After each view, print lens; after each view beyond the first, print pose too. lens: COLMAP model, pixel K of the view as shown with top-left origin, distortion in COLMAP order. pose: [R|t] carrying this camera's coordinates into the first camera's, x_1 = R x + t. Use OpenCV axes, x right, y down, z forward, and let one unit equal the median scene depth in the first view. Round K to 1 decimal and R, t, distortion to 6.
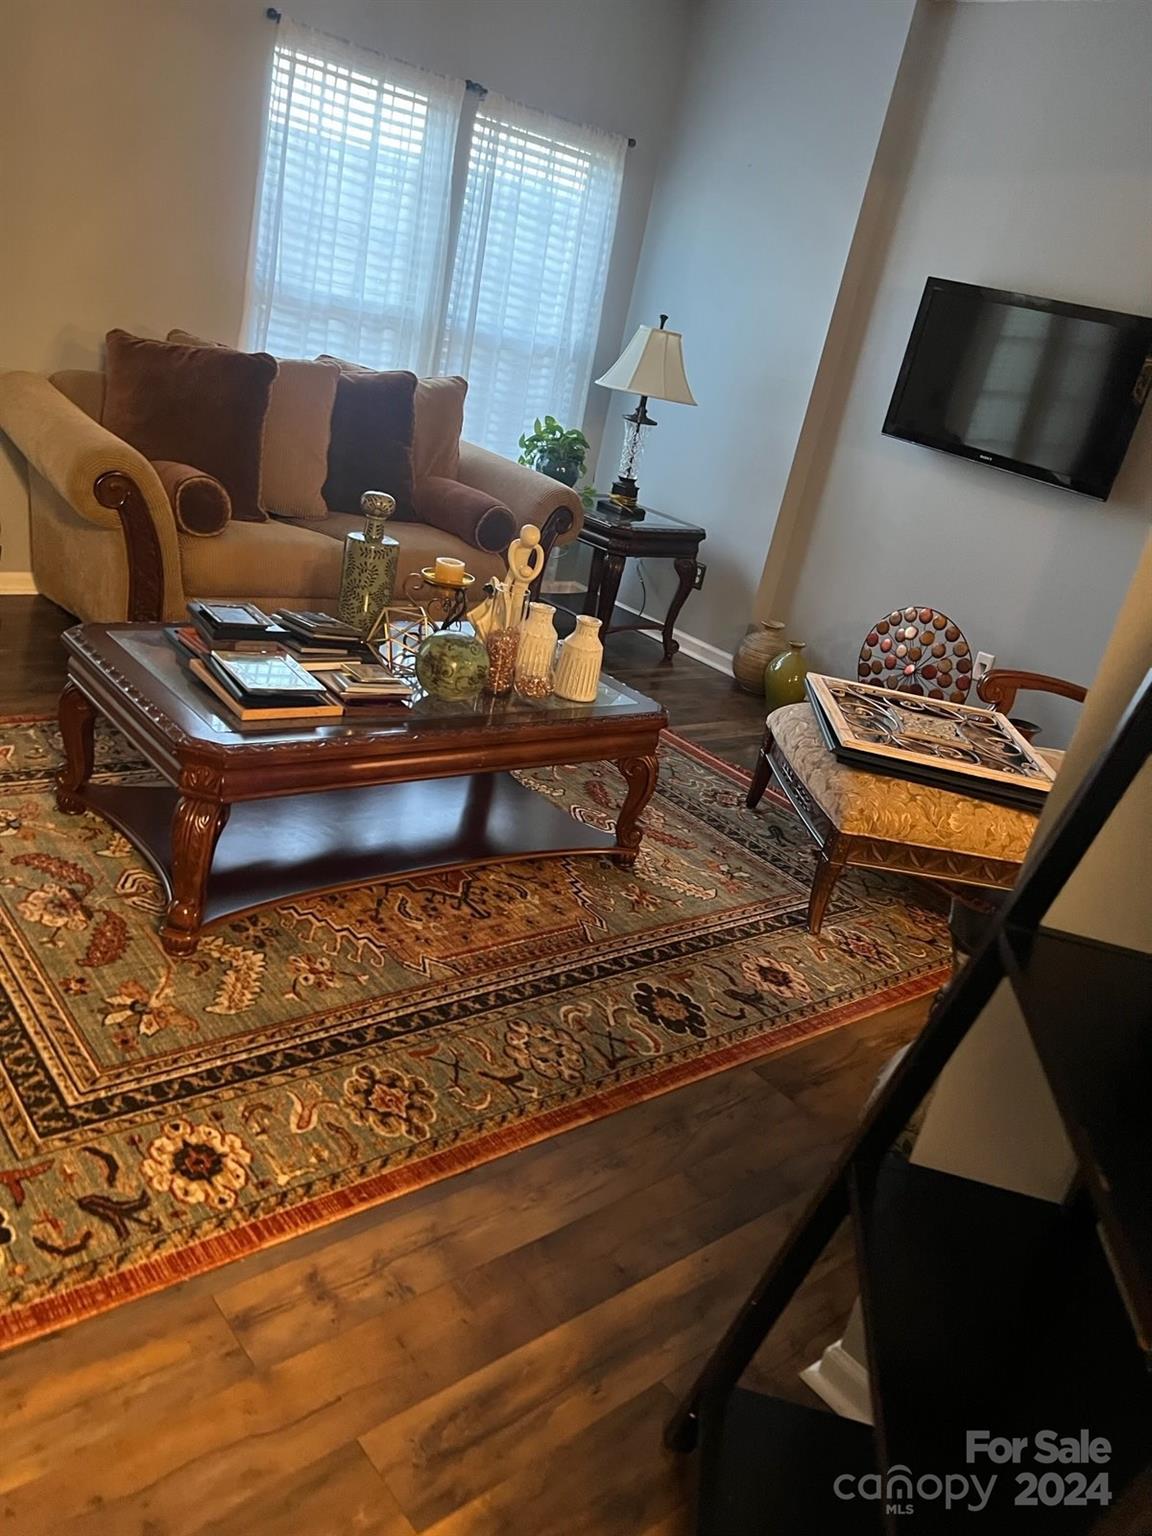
lens RADIAL K [[1164.5, 0, 581.7], [0, 1164.5, 768.0], [0, 0, 1]] dist [0.070876, -0.084014]
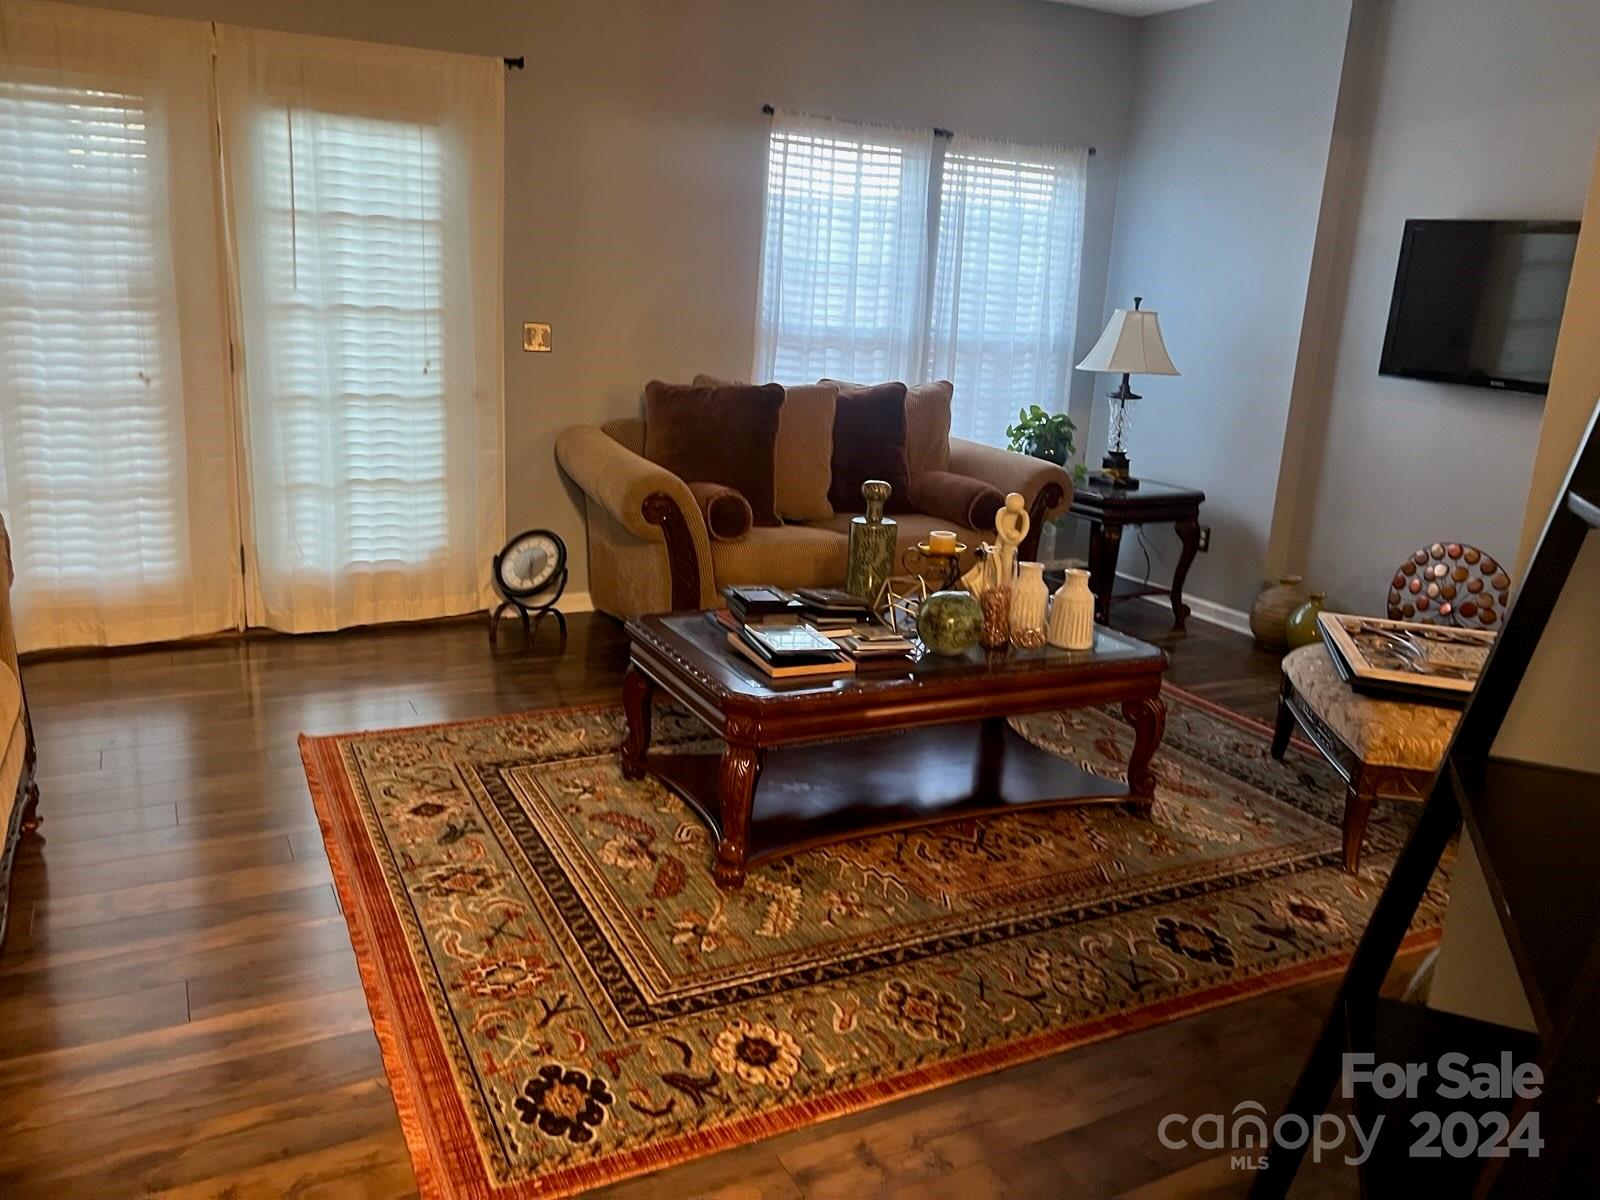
lens RADIAL K [[1213.0, 0, 791.9], [0, 1213.0, 585.2], [0, 0, 1]] dist [0.070876, -0.084014]
pose [[0.964883, -0.094188, -0.245214, 0.028024], [0.052070, 0.983561, -0.172904, 0.066769], [0.257469, 0.154063, 0.953926, -0.133366]]
